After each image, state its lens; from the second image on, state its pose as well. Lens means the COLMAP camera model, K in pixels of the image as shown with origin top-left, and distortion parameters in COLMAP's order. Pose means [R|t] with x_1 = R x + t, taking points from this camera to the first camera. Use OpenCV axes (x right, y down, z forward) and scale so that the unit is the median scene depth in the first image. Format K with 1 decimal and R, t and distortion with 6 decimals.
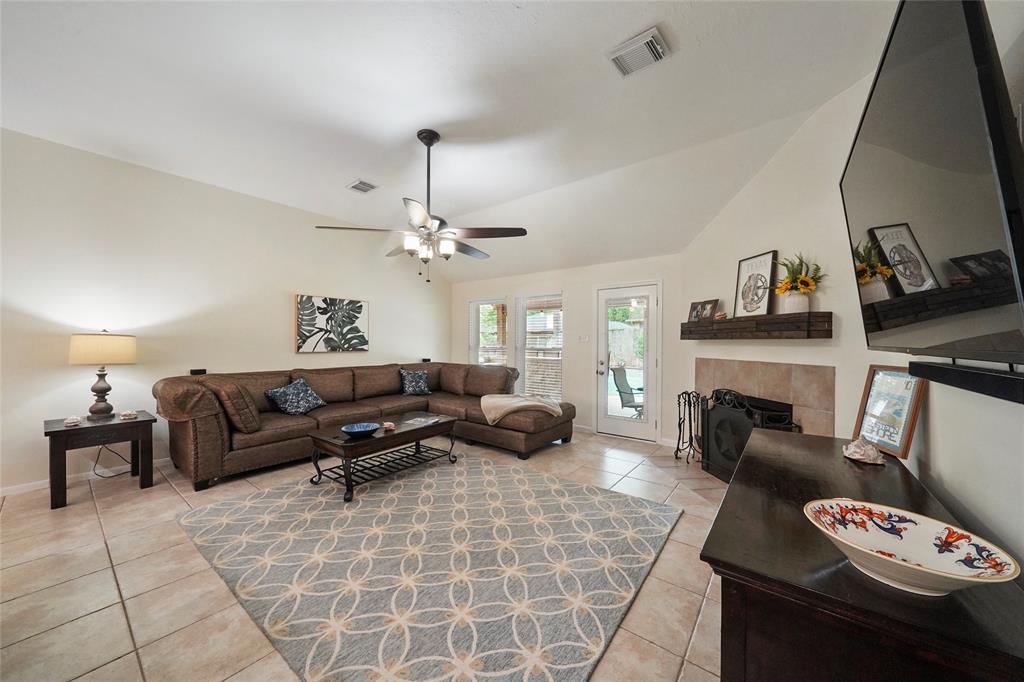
lens RADIAL K [[355.6, 0, 513.1], [0, 355.6, 344.2], [0, 0, 1]] dist [-0.002294, 0.000418]
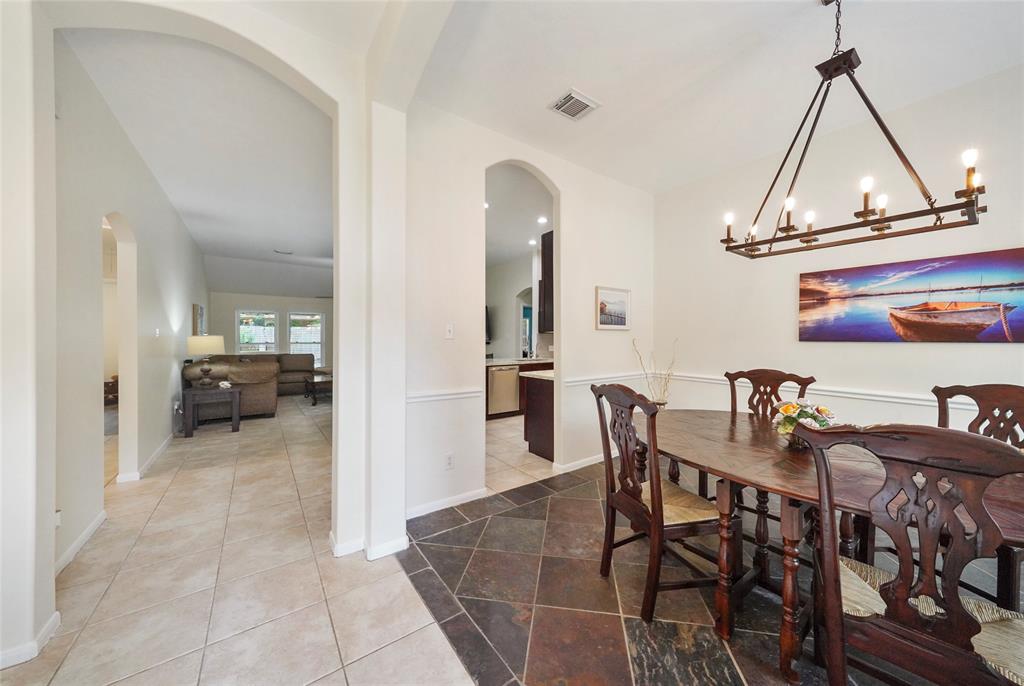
lens RADIAL K [[355.6, 0, 512.5], [0, 355.6, 339.1], [0, 0, 1]] dist [-0.002294, 0.000418]
pose [[0.289069, -0.004308, 0.957299, -2.197256], [0.005093, 0.999983, 0.002962, -0.008501], [-0.957295, 0.004019, 0.289086, -0.744653]]
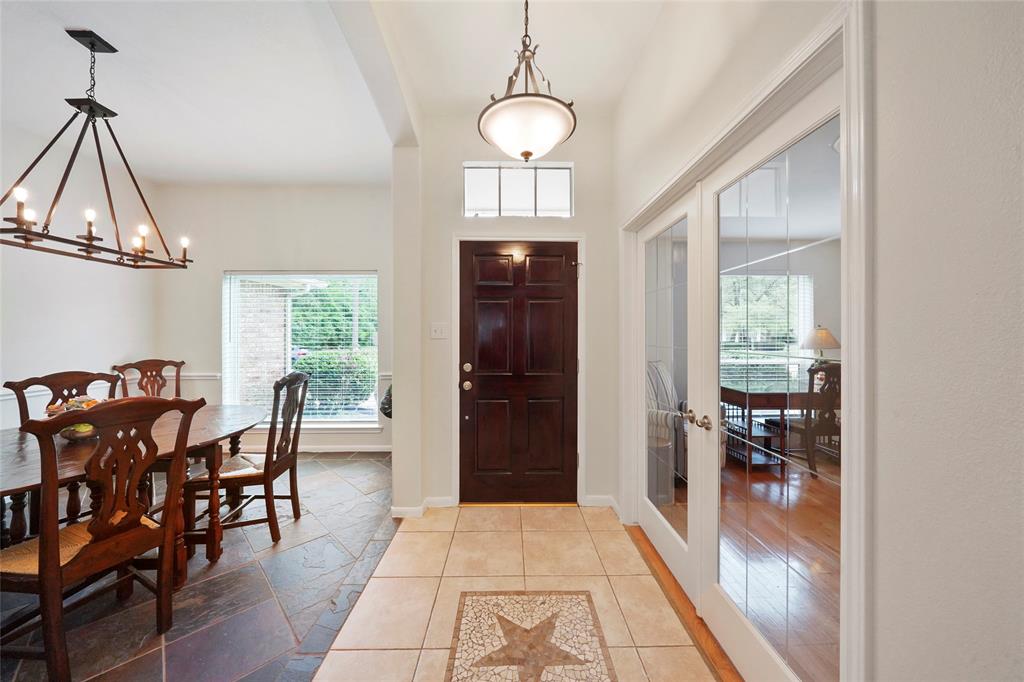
lens RADIAL K [[355.6, 0, 512.0], [0, 355.6, 334.2], [0, 0, 1]] dist [-0.002294, 0.000418]
pose [[-0.784368, -0.005300, -0.620273, -1.737512], [-0.004847, 0.999985, -0.002415, -0.017972], [0.620277, 0.001112, -0.784382, -0.105370]]
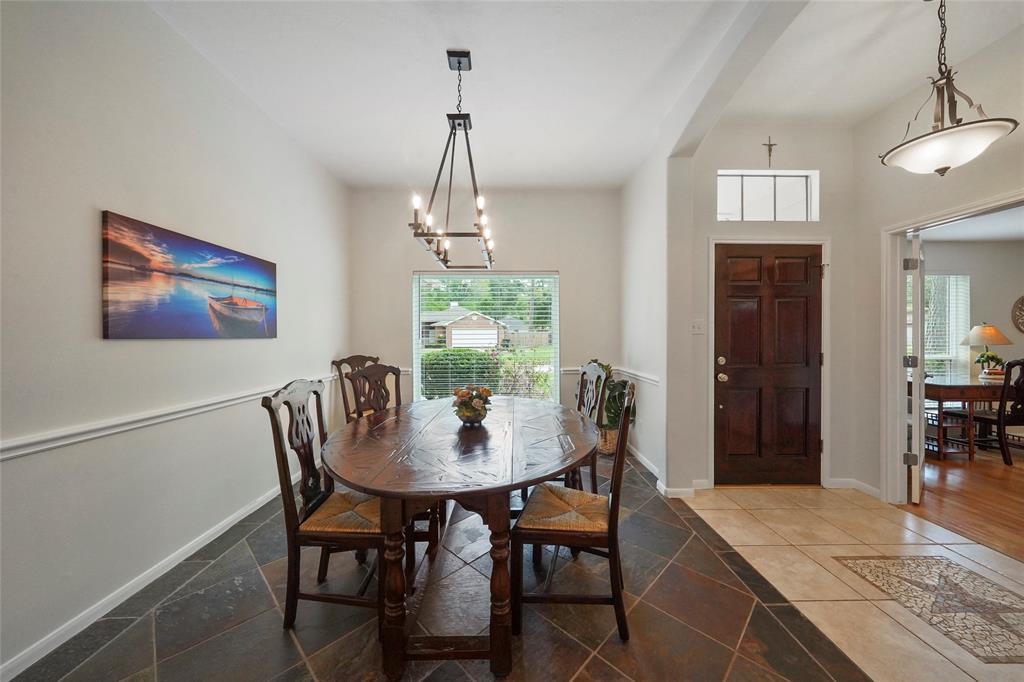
lens RADIAL K [[355.6, 0, 517.5], [0, 355.6, 334.6], [0, 0, 1]] dist [-0.002294, 0.000418]
pose [[-0.780165, -0.004276, -0.625559, -1.199325], [-0.004974, 0.999987, -0.000633, -0.004264], [0.625553, 0.002618, -0.780177, -0.449366]]
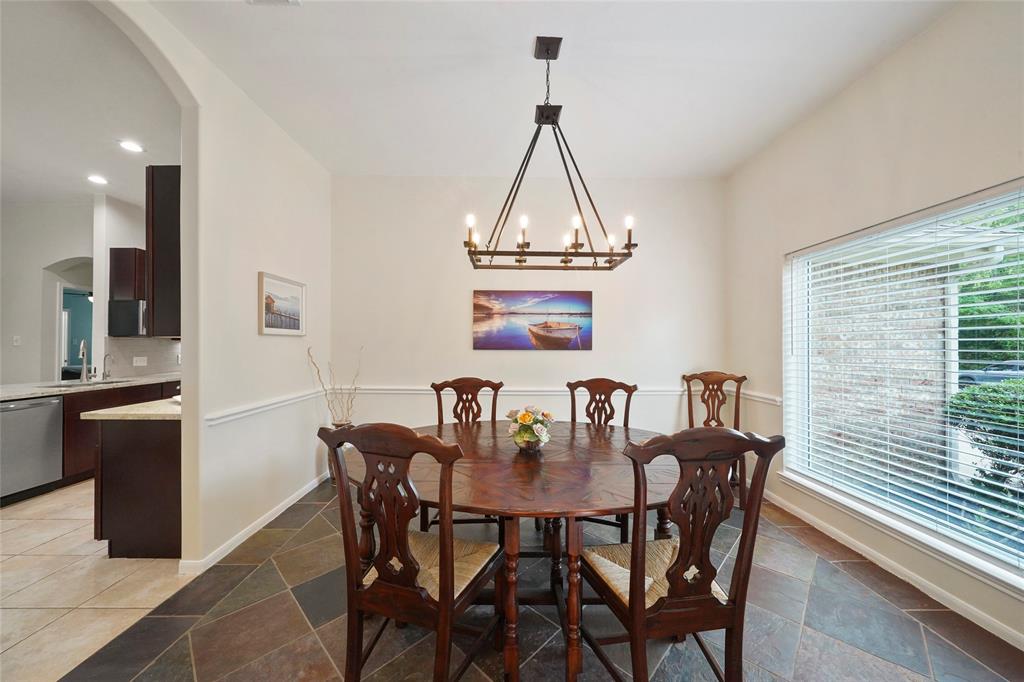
lens RADIAL K [[355.6, 0, 512.4], [0, 355.6, 343.1], [0, 0, 1]] dist [-0.002294, 0.000418]
pose [[-0.618589, -0.002850, 0.785710, -1.992271], [-0.000850, 0.999995, 0.002958, -0.018444], [-0.785714, 0.001162, -0.618588, -0.625314]]
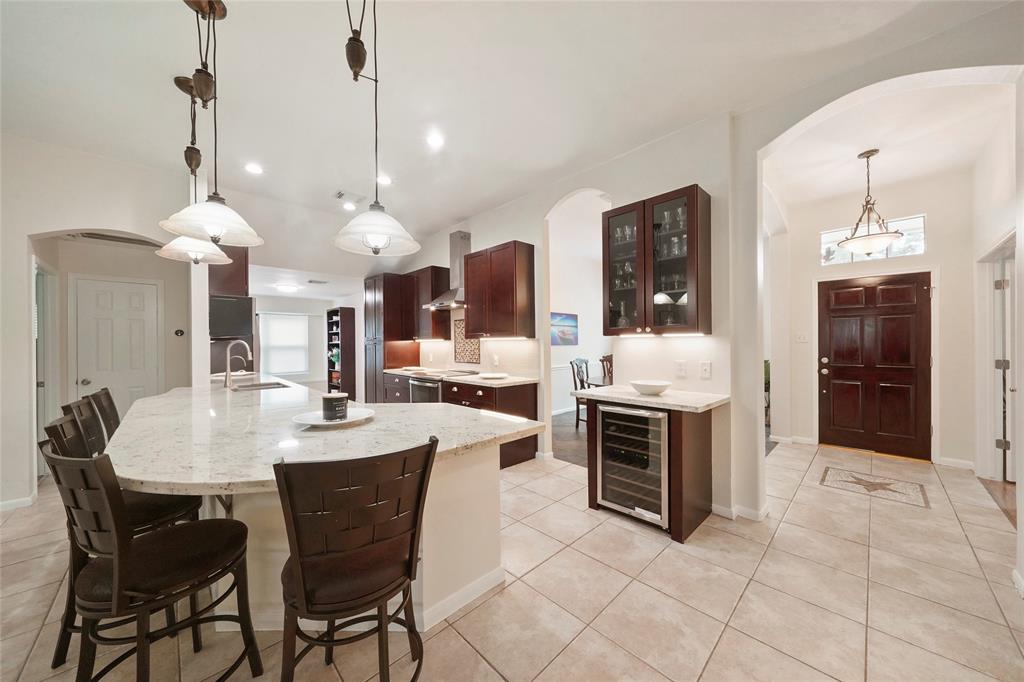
lens RADIAL K [[355.6, 0, 514.2], [0, 355.6, 345.7], [0, 0, 1]] dist [-0.002294, 0.000418]
pose [[-0.990714, 0.001975, 0.135952, -1.195340], [0.003486, 0.999935, 0.010877, -0.015089], [-0.135921, 0.011250, -0.990656, 0.660061]]
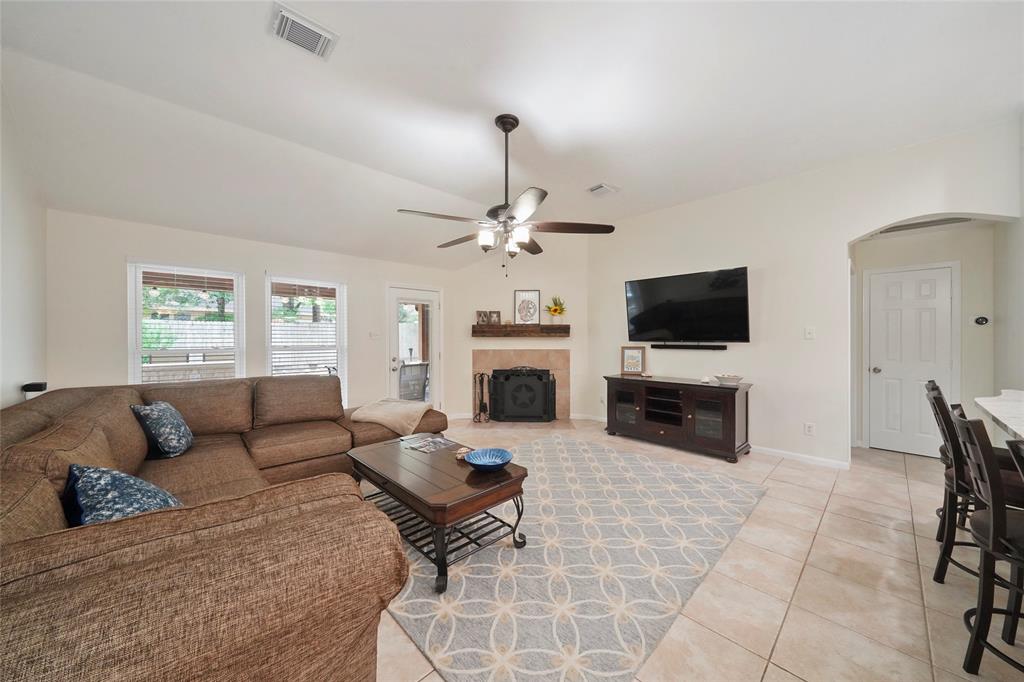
lens RADIAL K [[355.6, 0, 511.1], [0, 355.6, 339.1], [0, 0, 1]] dist [-0.002294, 0.000418]
pose [[0.161154, -0.007853, 0.986898, -1.066699], [0.007936, 0.999946, 0.006661, -0.015829], [-0.986897, 0.006759, 0.161208, 0.772052]]
